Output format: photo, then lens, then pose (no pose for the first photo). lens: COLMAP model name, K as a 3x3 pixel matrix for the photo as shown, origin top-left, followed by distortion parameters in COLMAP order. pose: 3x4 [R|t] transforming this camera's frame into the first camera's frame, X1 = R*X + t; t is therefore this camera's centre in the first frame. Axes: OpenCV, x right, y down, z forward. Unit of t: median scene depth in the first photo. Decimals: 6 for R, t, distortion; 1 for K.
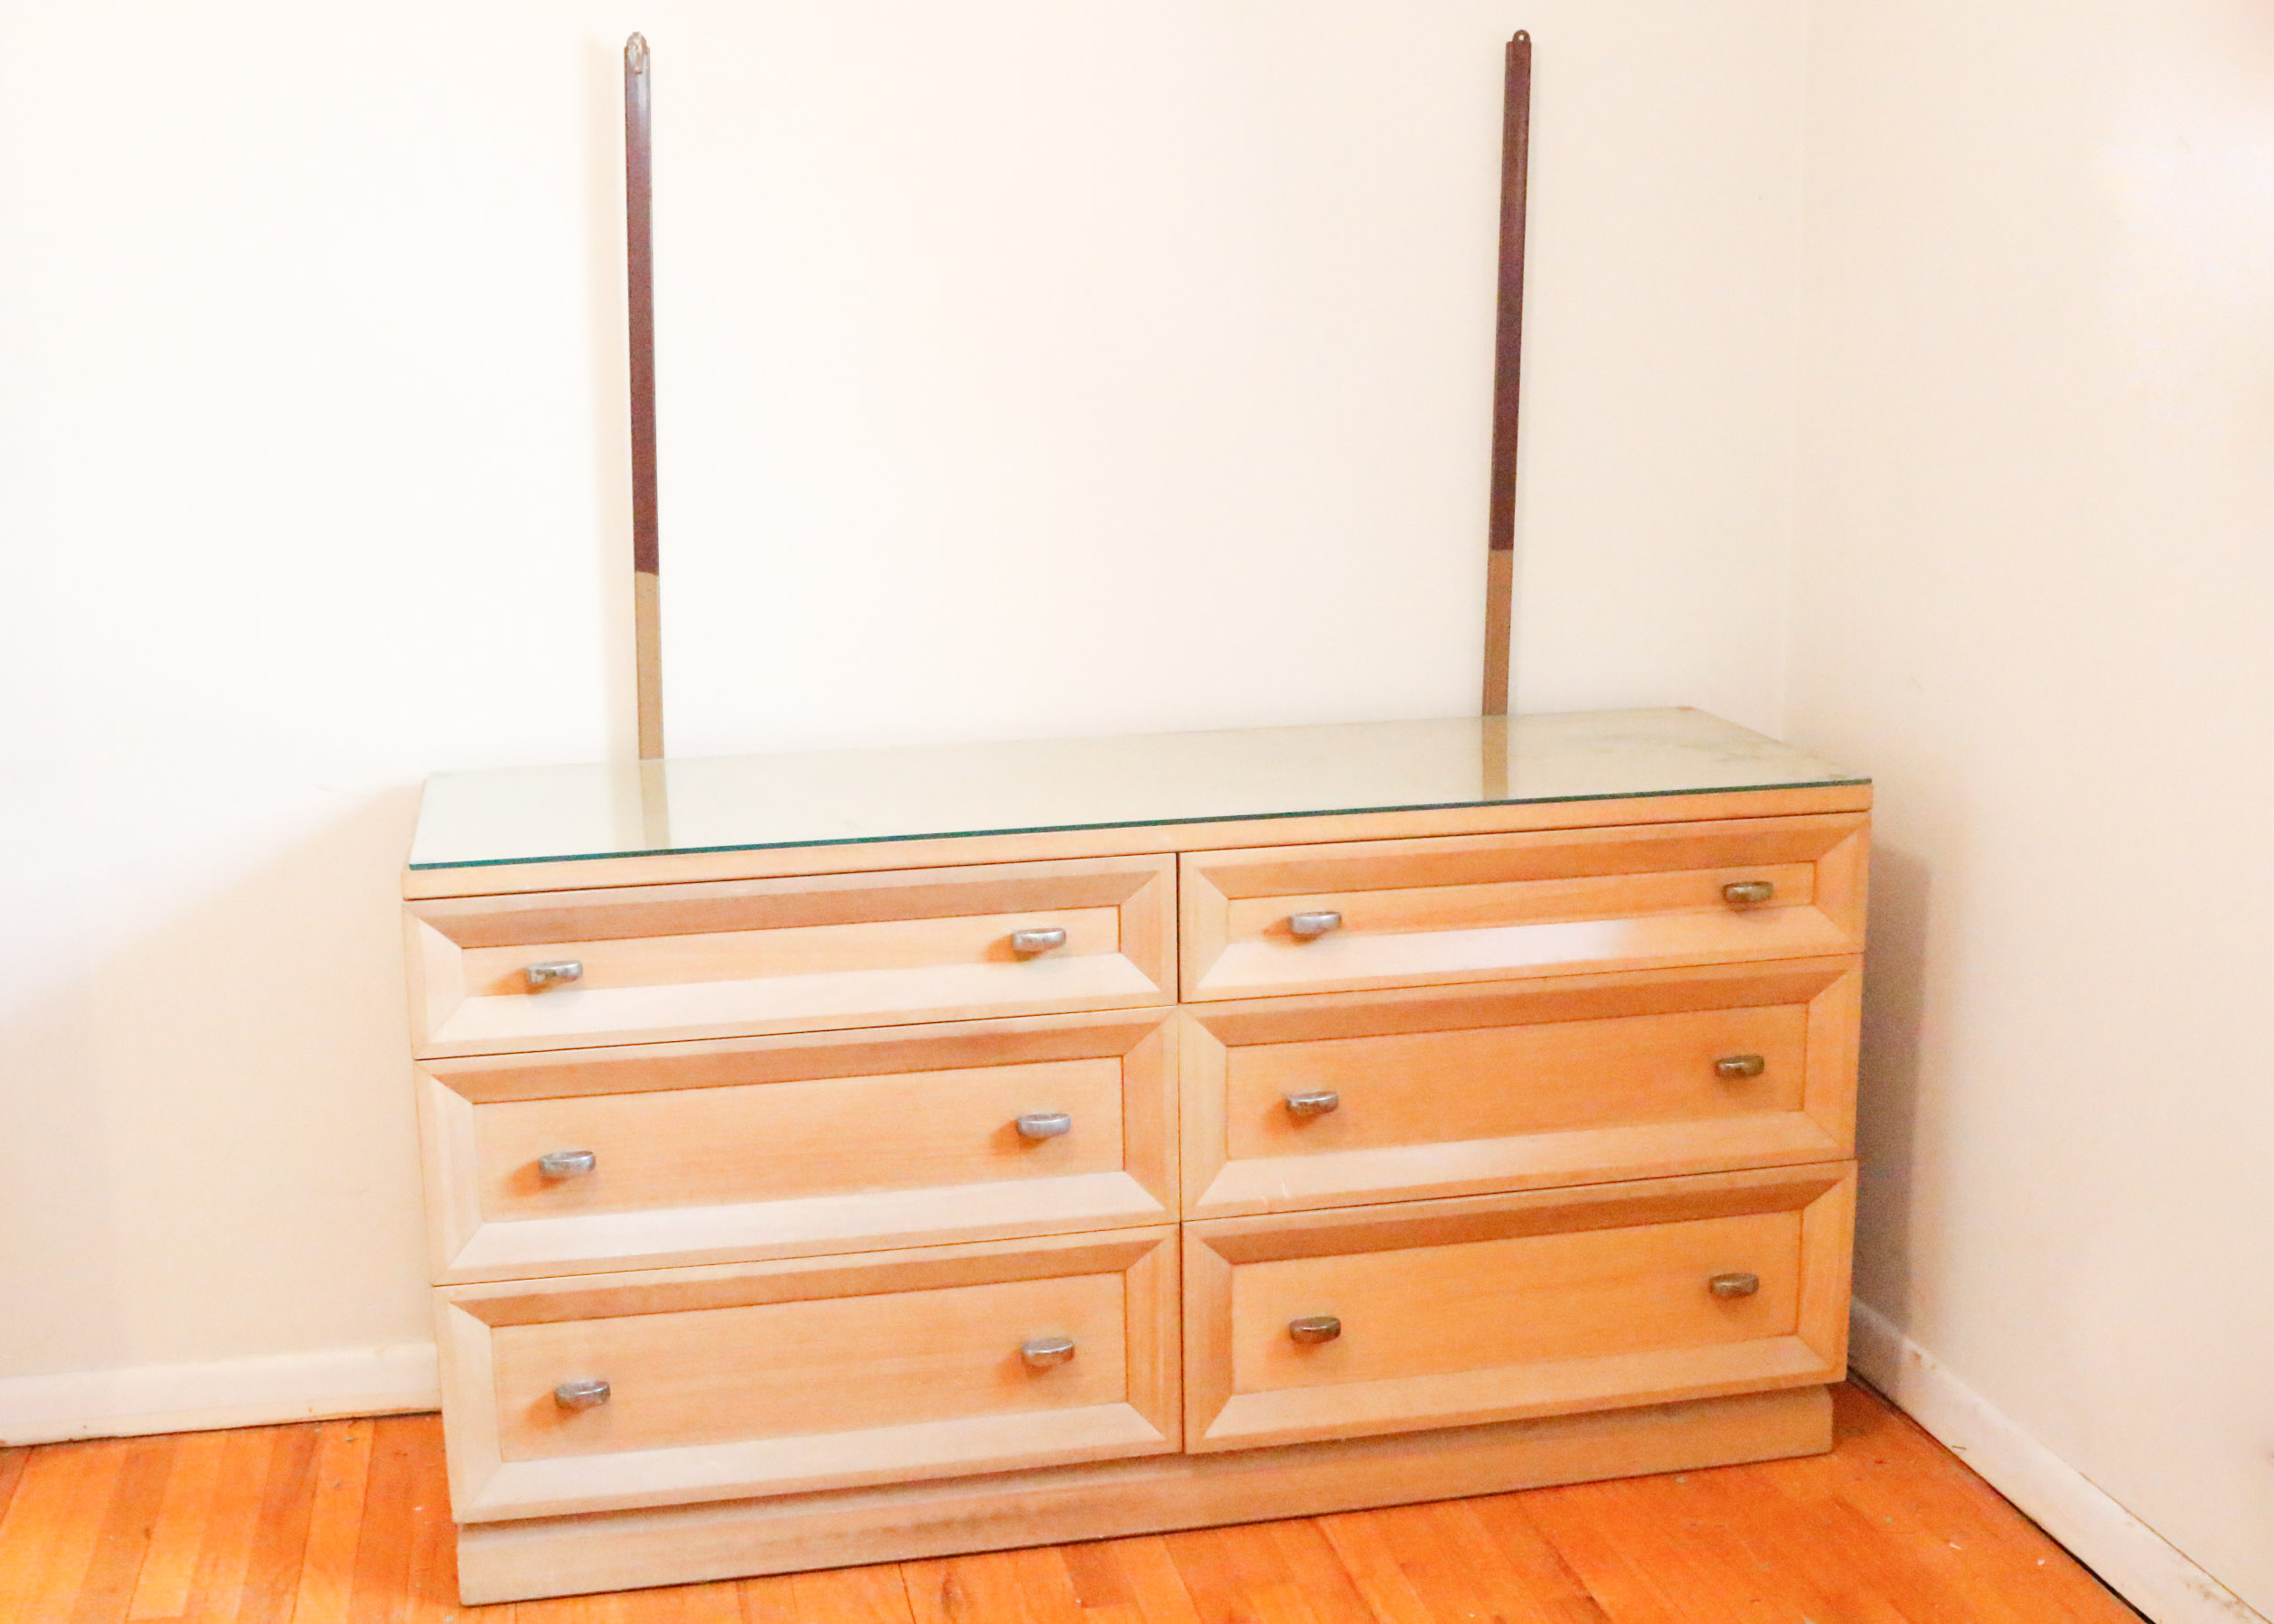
lens RADIAL K [[2616.9, 0, 1137.0], [0, 2616.9, 812.0], [0, 0, 1]] dist [-0.111785, 0.005893]
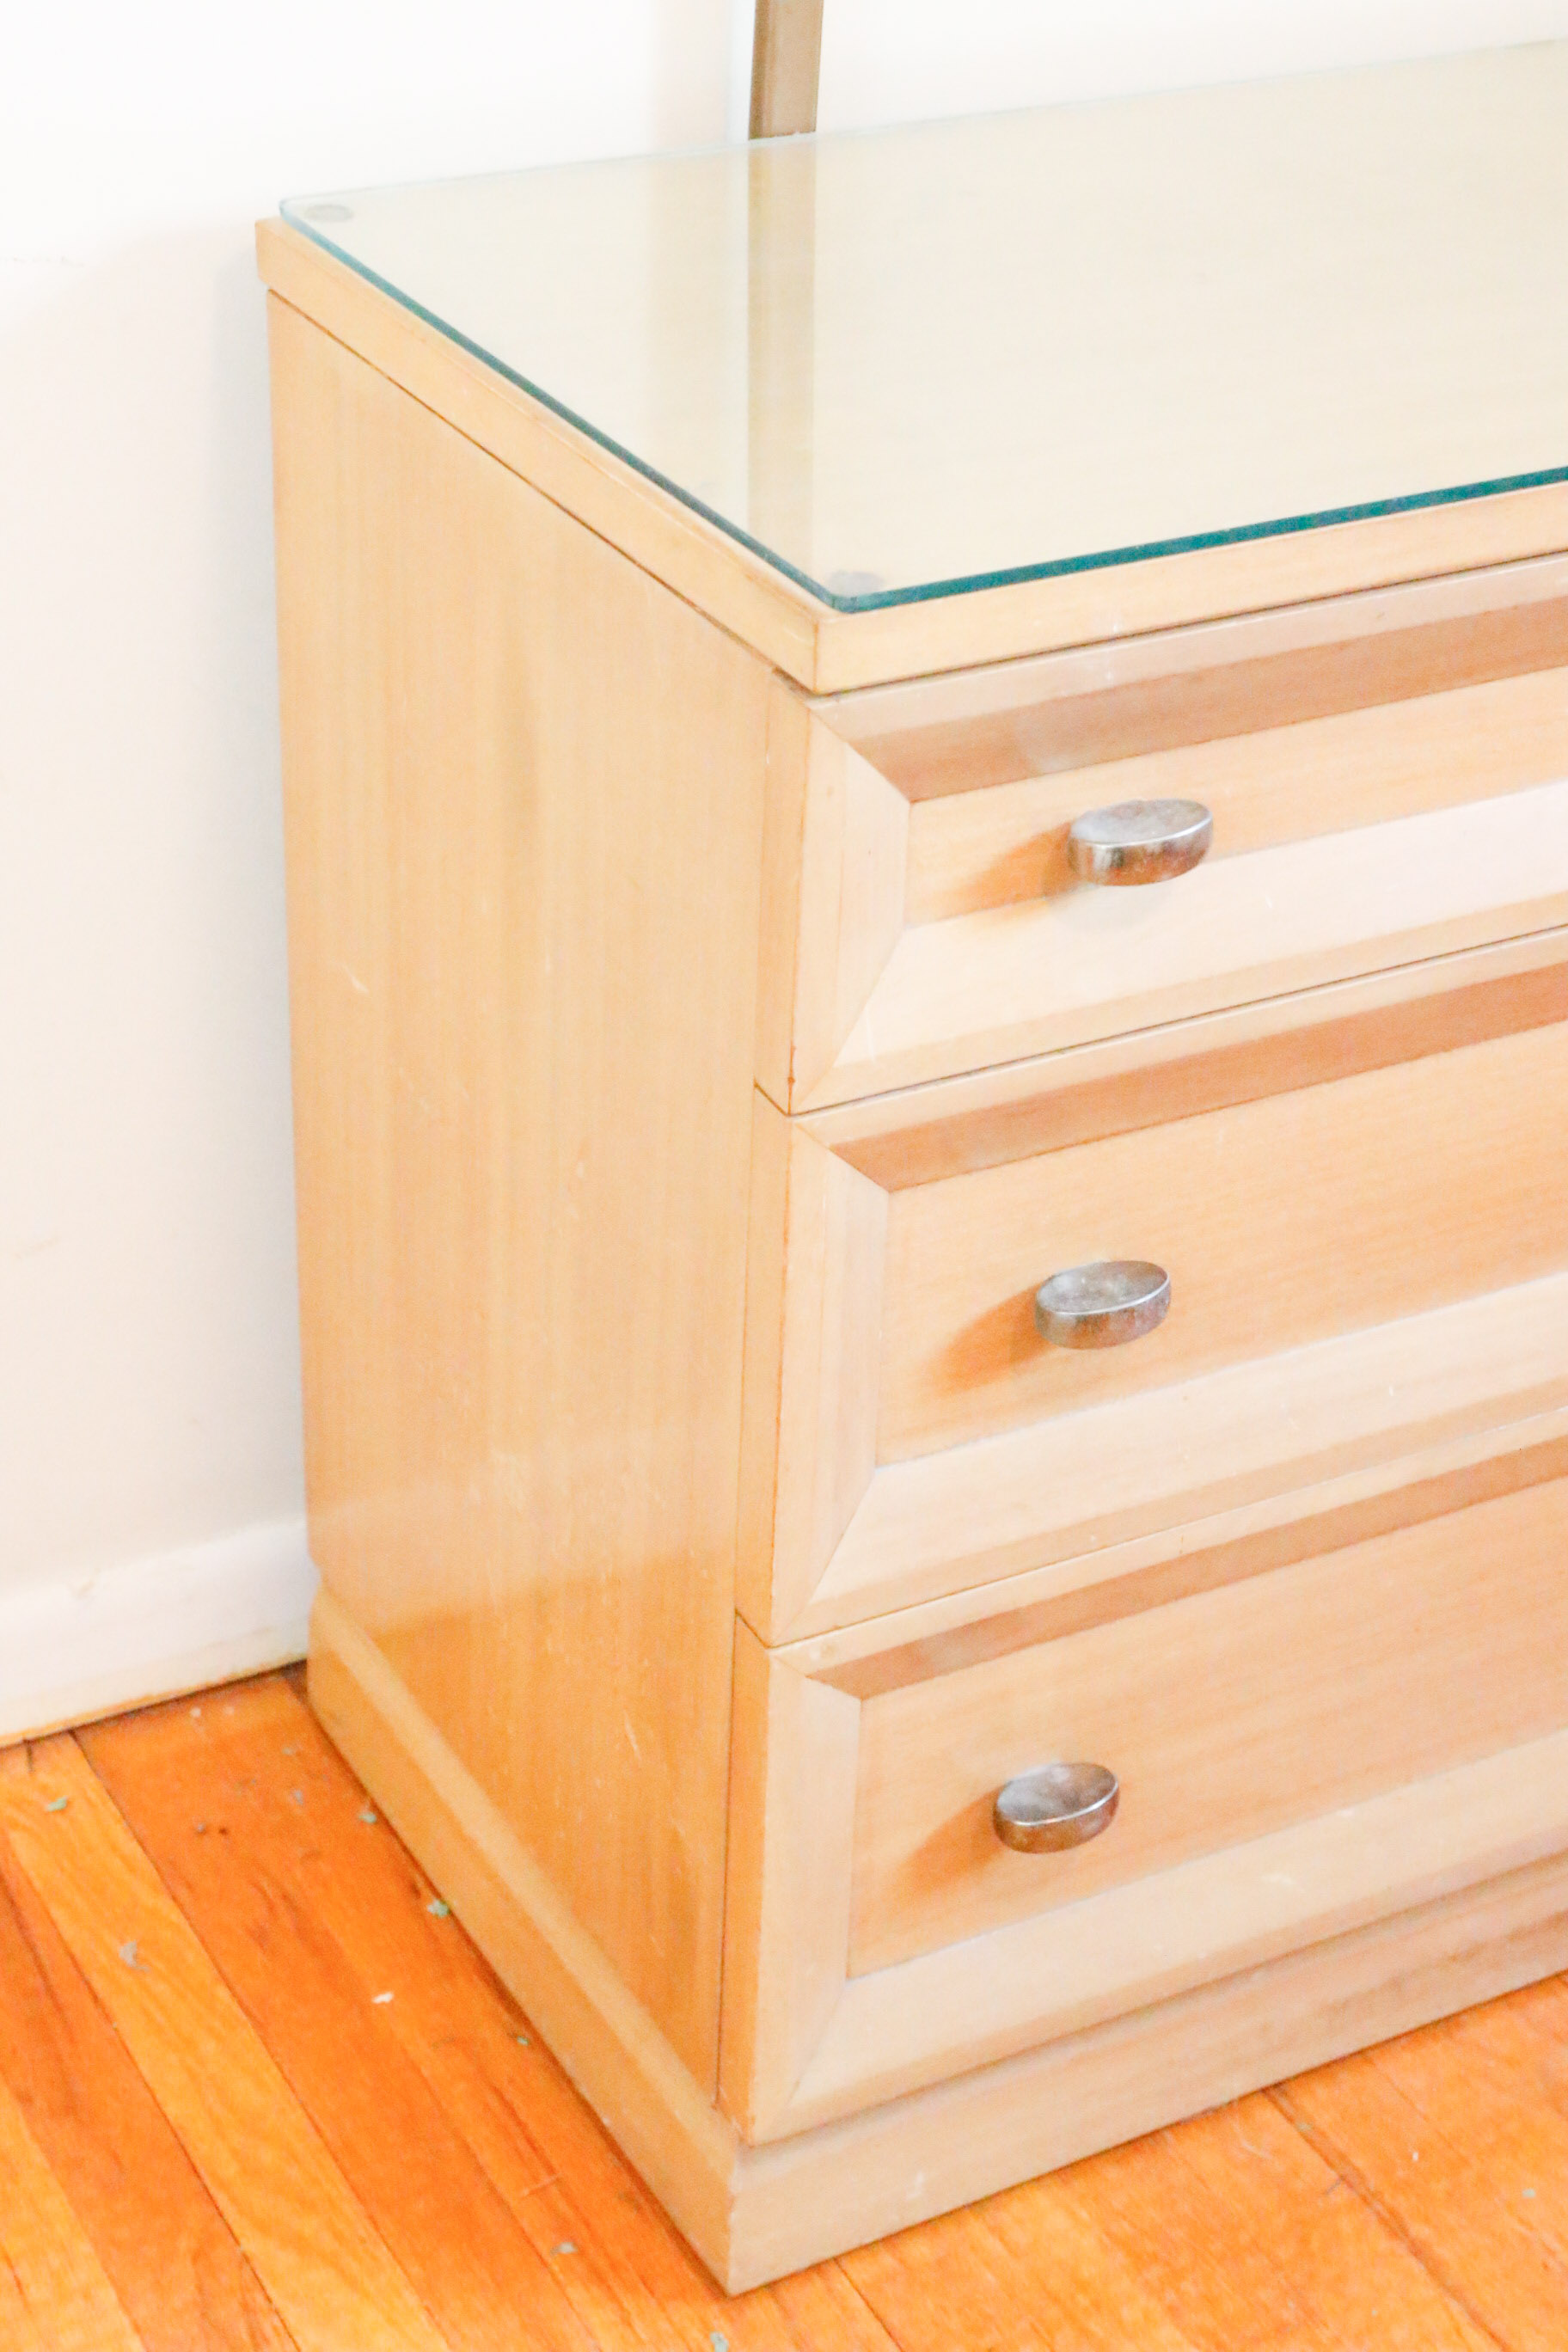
lens RADIAL K [[4038.5, 0, 784.0], [0, 4038.5, 1176.0], [0, 0, 1]] dist [-0.048185, -0.085894]
pose [[0.956289, -0.107387, 0.271993, -0.400753], [0.016786, 0.948755, 0.315566, -0.069412], [-0.291942, -0.297207, 0.909086, 0.442116]]
